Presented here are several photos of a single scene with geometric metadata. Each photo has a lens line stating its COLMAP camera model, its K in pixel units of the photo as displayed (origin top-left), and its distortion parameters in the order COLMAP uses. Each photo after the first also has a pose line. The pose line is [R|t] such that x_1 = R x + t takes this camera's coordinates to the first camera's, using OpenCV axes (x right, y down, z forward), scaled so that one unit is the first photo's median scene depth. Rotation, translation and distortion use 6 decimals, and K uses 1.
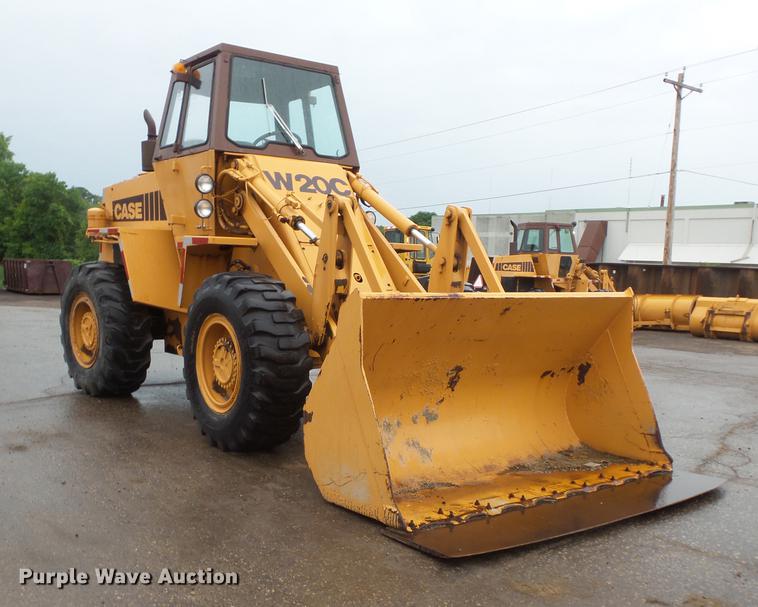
lens RADIAL K [[839.3, 0, 380.1], [0, 839.3, 394.7], [0, 0, 1]] dist [0.004477, 0.027039]
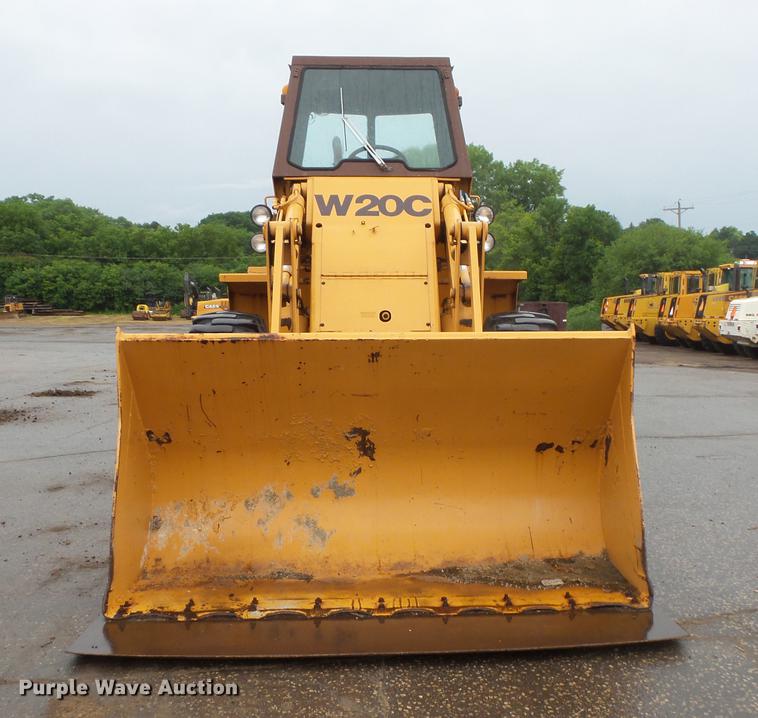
lens RADIAL K [[985.7, 0, 379.6], [0, 985.7, 429.3], [0, 0, 1]] dist [0.006307, -0.007463]
pose [[0.806859, 0.049900, -0.588633, 0.508211], [-0.066737, 0.997747, -0.006898, -0.021911], [0.586962, 0.044849, 0.808371, 0.219115]]
